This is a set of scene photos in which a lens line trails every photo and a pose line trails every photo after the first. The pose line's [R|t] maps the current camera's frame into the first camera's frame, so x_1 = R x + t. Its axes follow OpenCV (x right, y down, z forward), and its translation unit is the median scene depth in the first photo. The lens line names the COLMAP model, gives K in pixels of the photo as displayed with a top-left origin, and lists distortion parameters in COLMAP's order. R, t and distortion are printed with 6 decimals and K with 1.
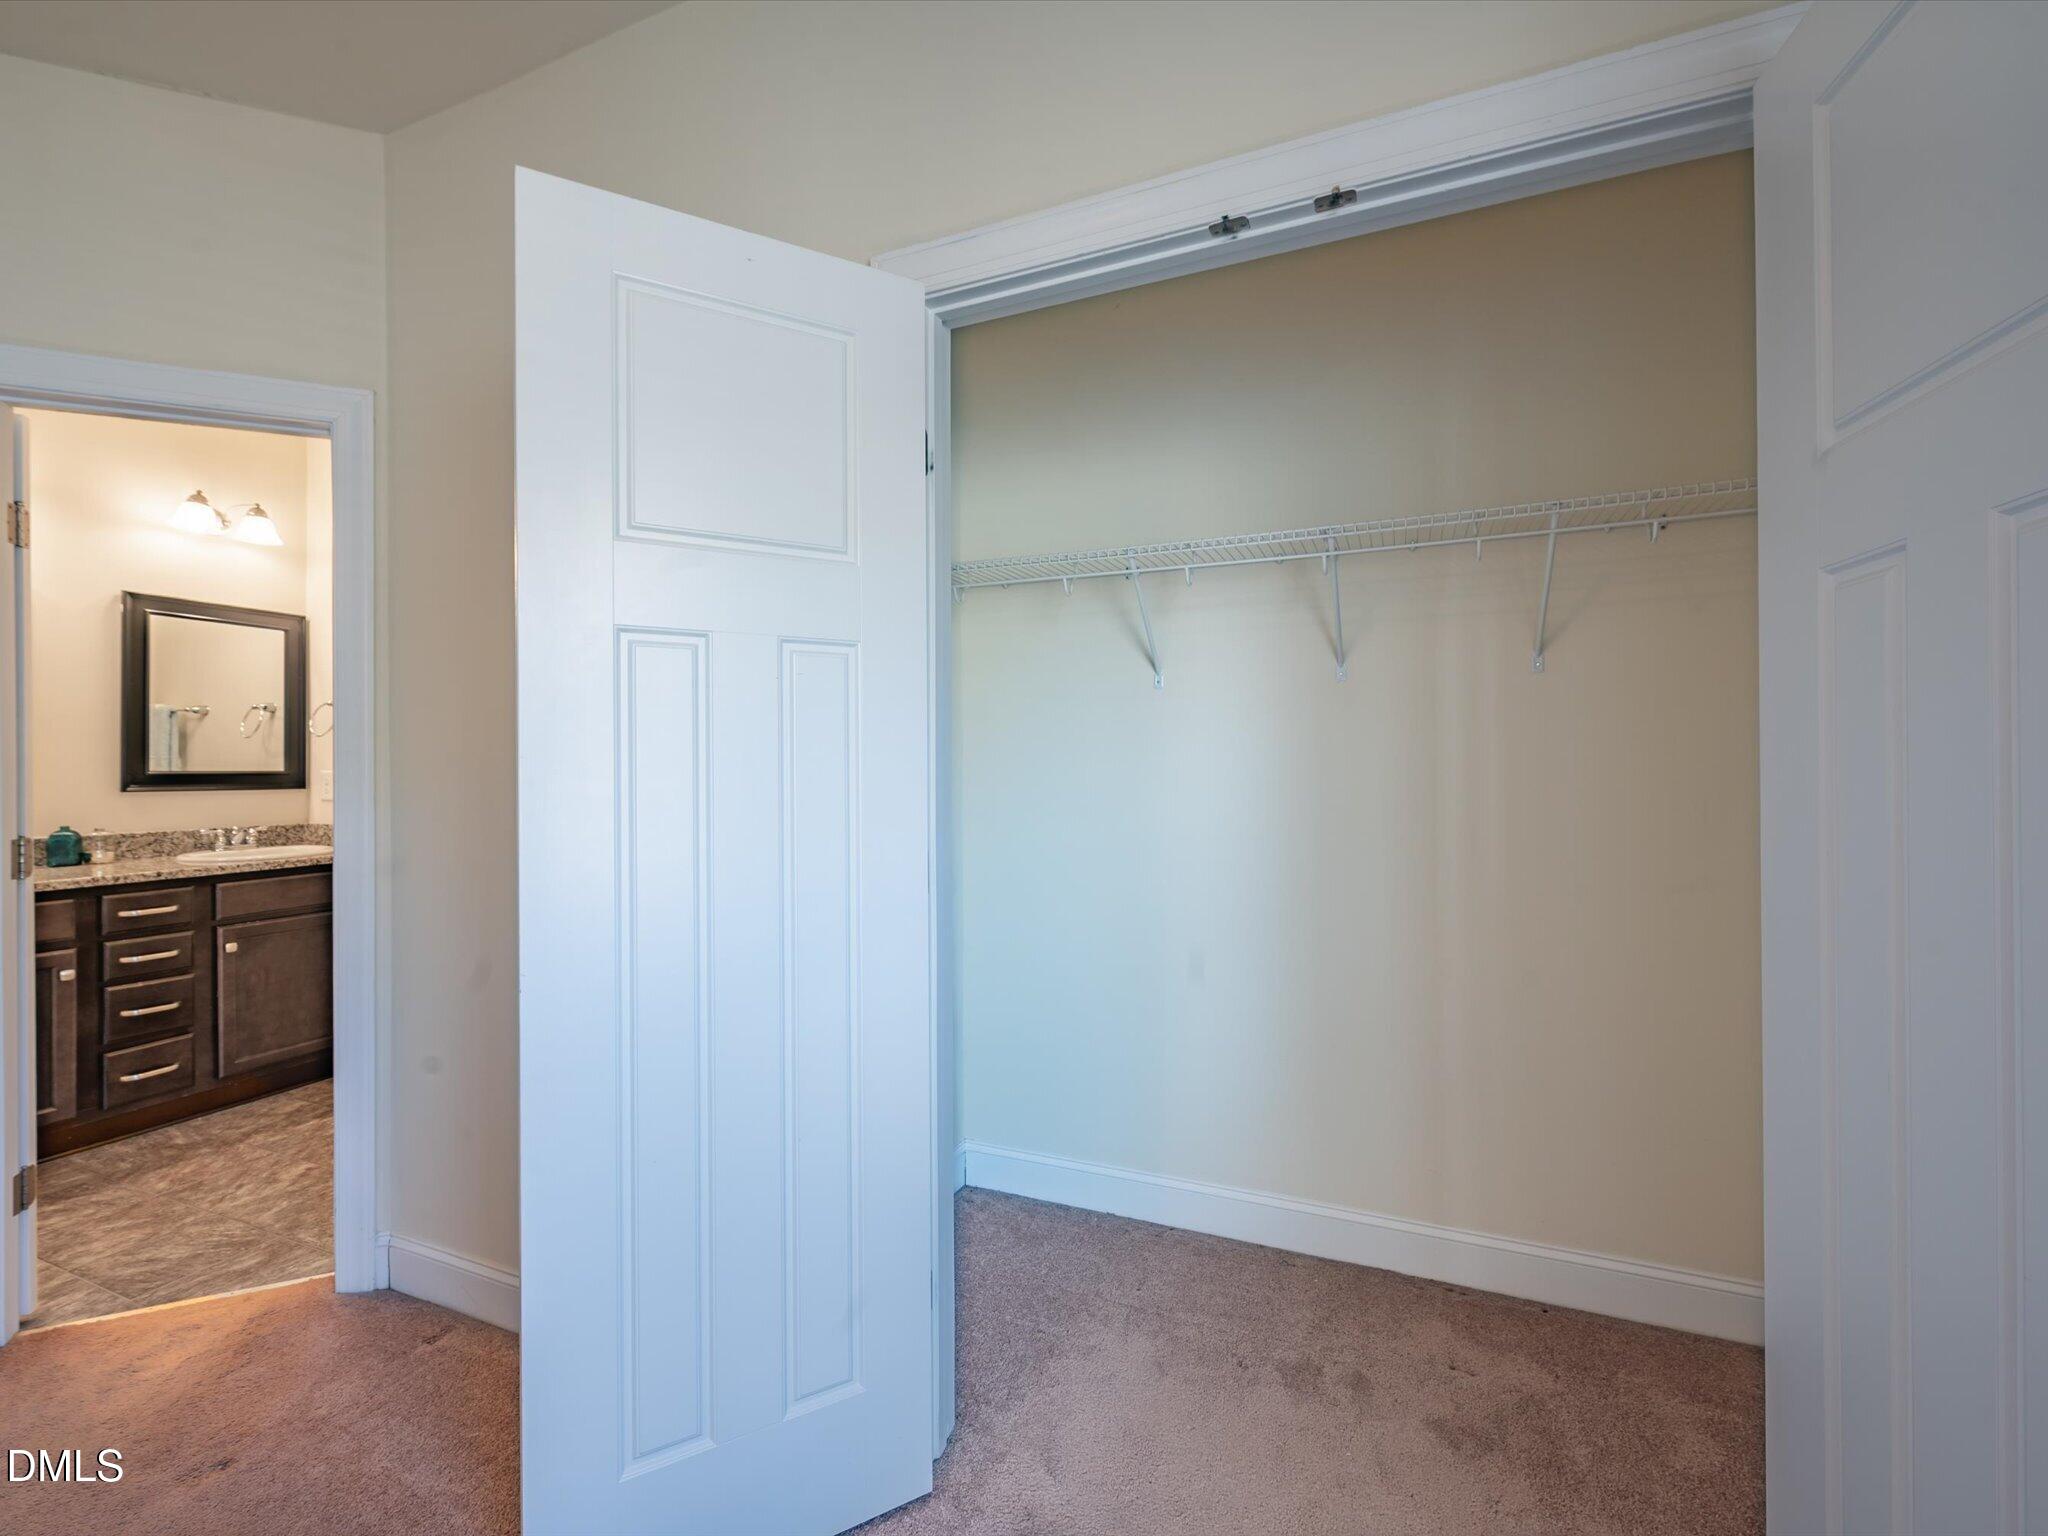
lens RADIAL K [[893.4, 0, 1017.7], [0, 893.4, 760.7], [0, 0, 1]] dist [-0.000522, -0.001118]
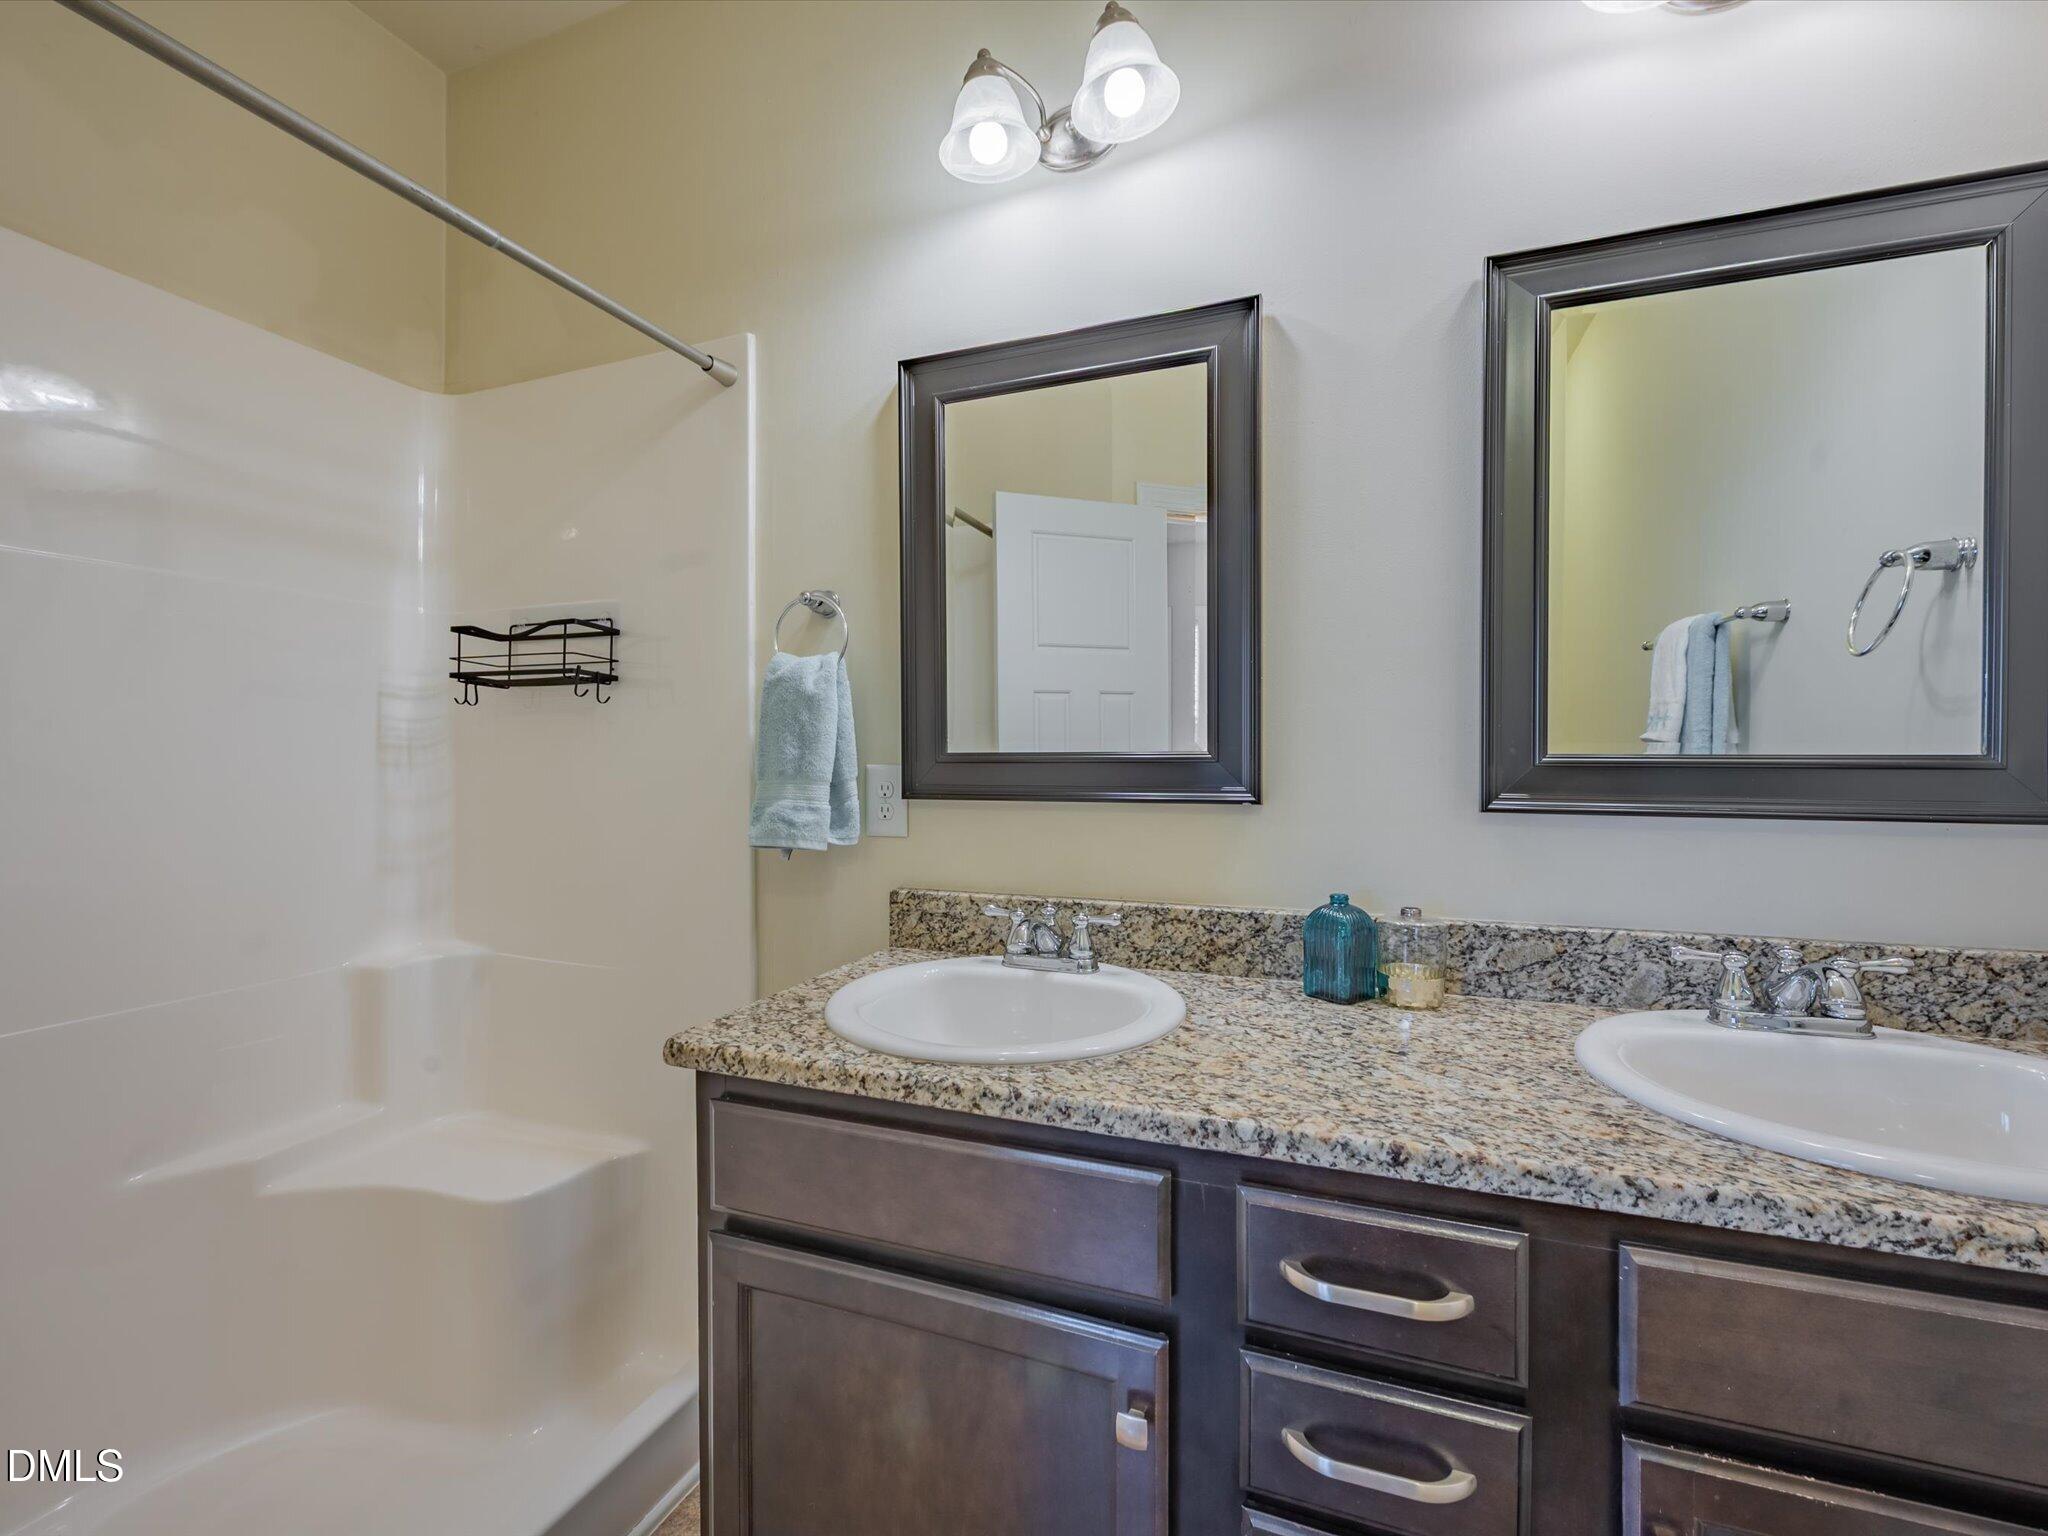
lens RADIAL K [[893.4, 0, 1017.7], [0, 893.4, 760.7], [0, 0, 1]] dist [-0.000522, -0.001118]
pose [[0.036498, 0.009459, -0.999289, -0.628518], [0.004937, 0.999941, 0.009646, 0.009517], [0.999322, -0.005286, 0.036449, 0.778977]]
